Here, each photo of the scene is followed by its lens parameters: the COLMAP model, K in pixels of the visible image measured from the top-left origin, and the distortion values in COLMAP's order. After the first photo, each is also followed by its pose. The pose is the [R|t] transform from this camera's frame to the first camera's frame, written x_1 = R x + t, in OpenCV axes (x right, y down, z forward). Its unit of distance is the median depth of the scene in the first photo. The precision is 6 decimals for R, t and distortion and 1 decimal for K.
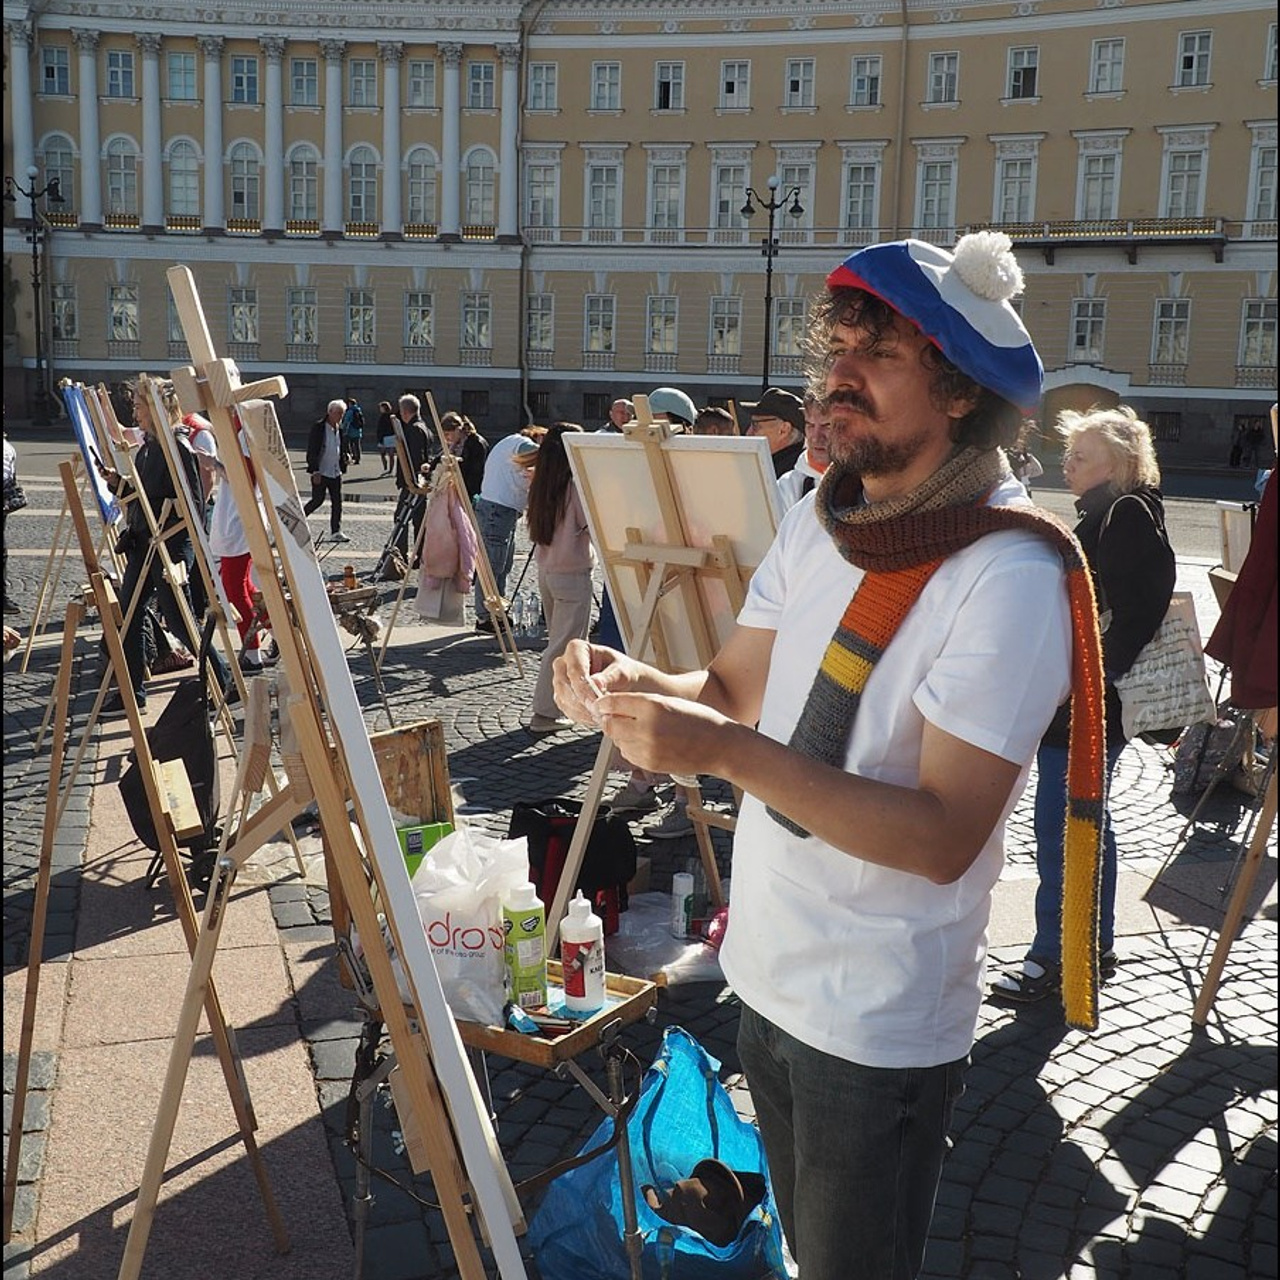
lens RADIAL K [[1579.0, 0, 640.0], [0, 1579.0, 640.0], [0, 0, 1]] dist [0.232565, -0.386809]
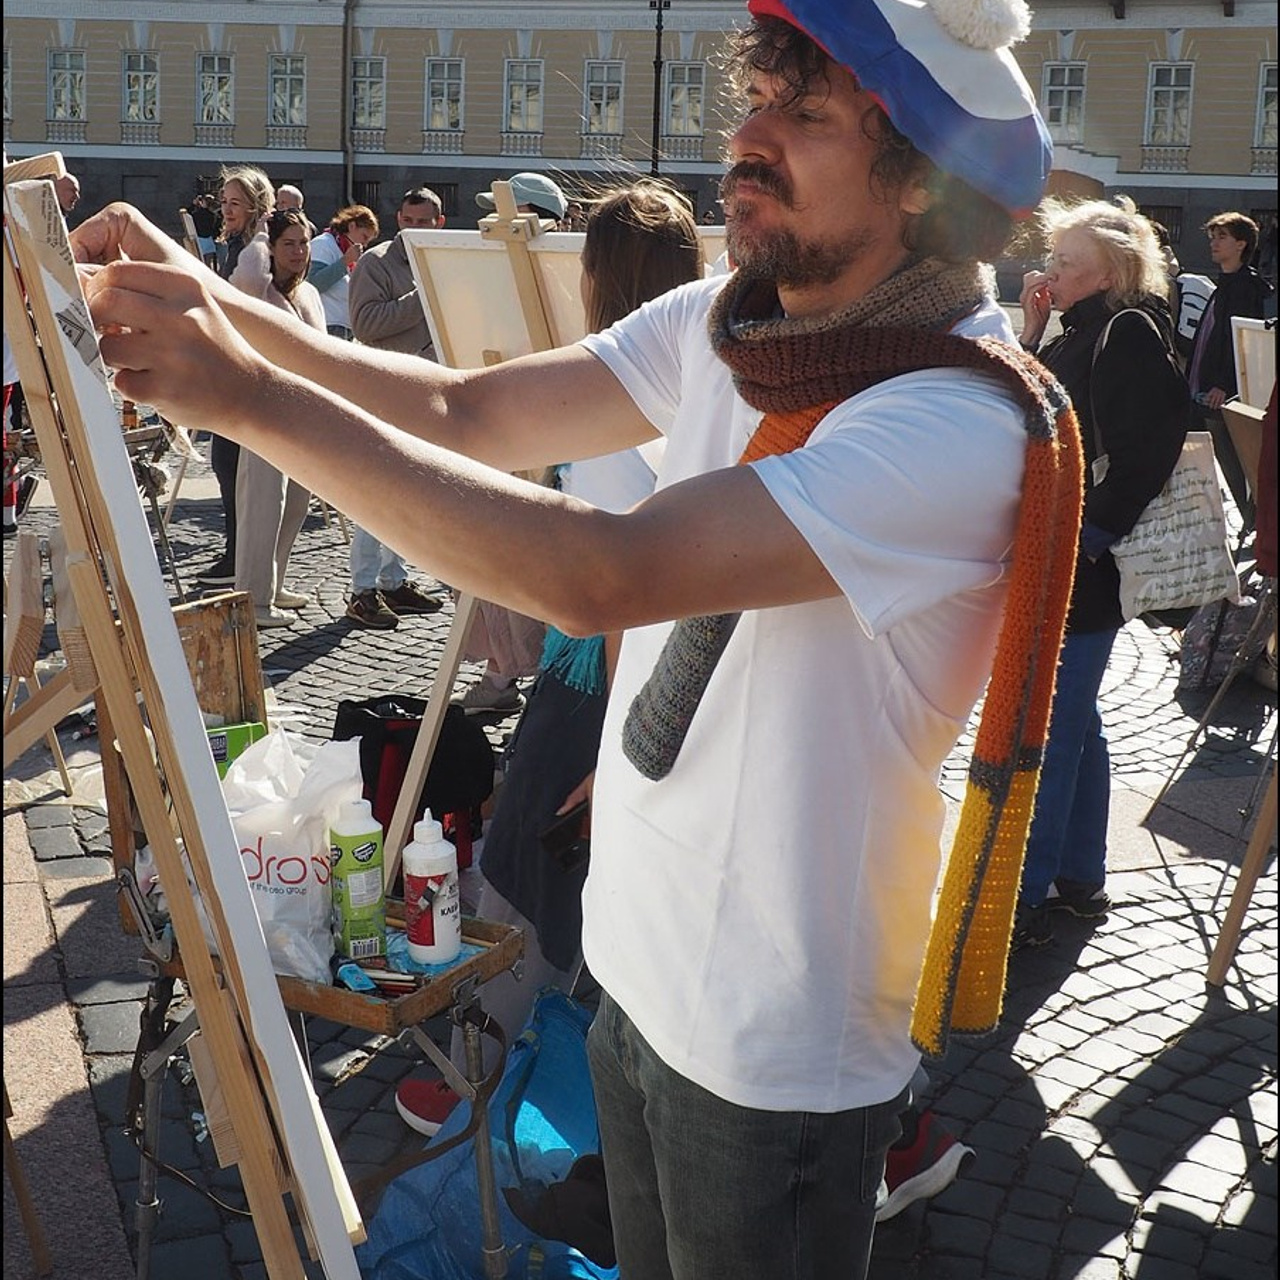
lens RADIAL K [[1356.8, 0, 640.0], [0, 1356.8, 640.0], [0, 0, 1]] dist [0.000162, 0.030985]
pose [[0.994686, -0.005735, 0.102797, 0.000888], [-0.003914, 0.995620, 0.093415, 0.009986], [-0.102883, -0.093321, 0.990306, 0.374992]]
